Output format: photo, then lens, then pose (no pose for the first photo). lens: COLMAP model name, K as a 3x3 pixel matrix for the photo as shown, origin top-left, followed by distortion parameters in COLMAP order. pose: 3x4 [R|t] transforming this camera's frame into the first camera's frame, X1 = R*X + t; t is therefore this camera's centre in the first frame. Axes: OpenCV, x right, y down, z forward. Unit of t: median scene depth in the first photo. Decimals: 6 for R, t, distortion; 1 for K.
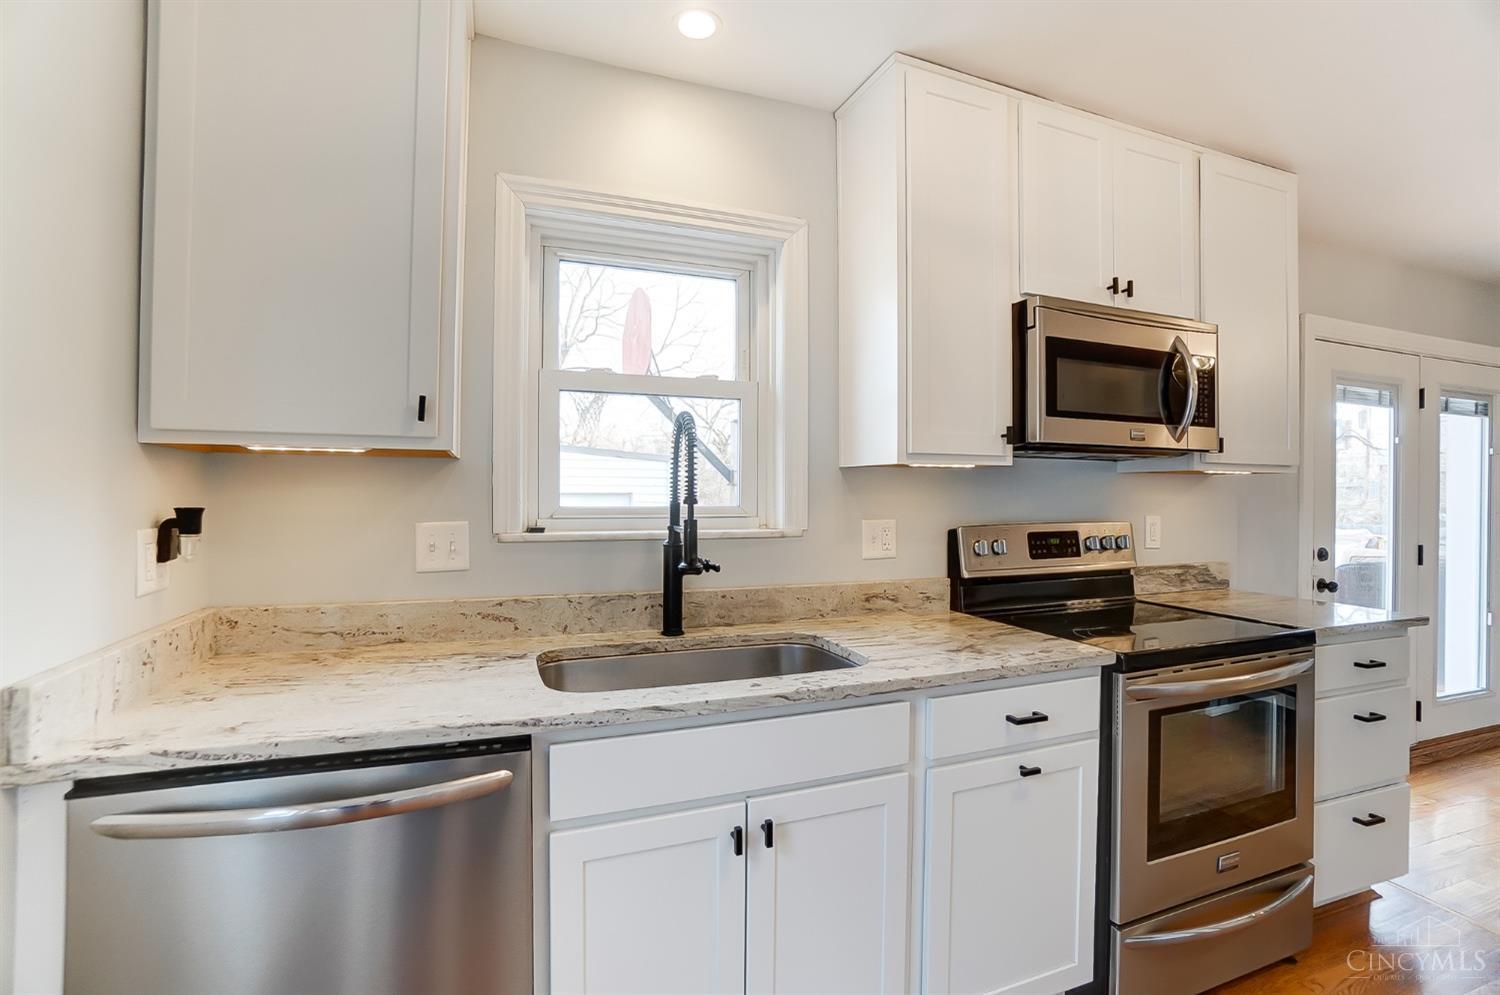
lens RADIAL K [[686.6, 0, 748.6], [0, 686.6, 468.0], [0, 0, 1]] dist [-0.025825, 0.000471]
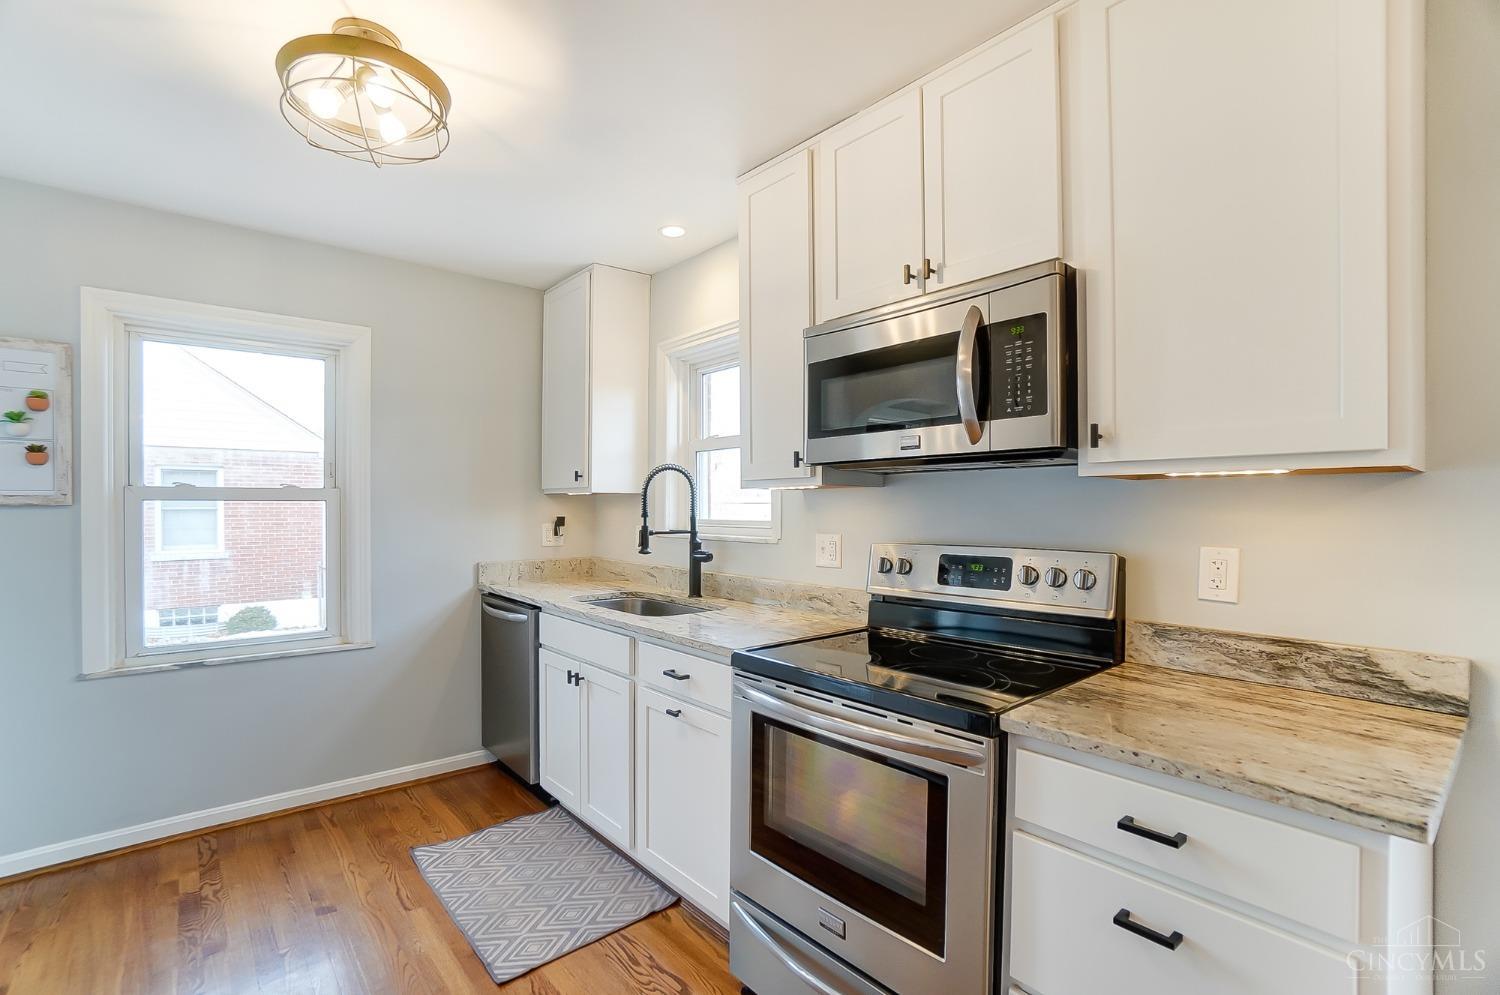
lens RADIAL K [[658.4, 0, 731.0], [0, 658.4, 495.2], [0, 0, 1]] dist [-0.020803, 0.000614]
pose [[0.326567, -0.026863, -0.944792, 1.196219], [0.029863, 0.999390, -0.018094, 0.024411], [0.944702, -0.022306, 0.327170, 0.478199]]
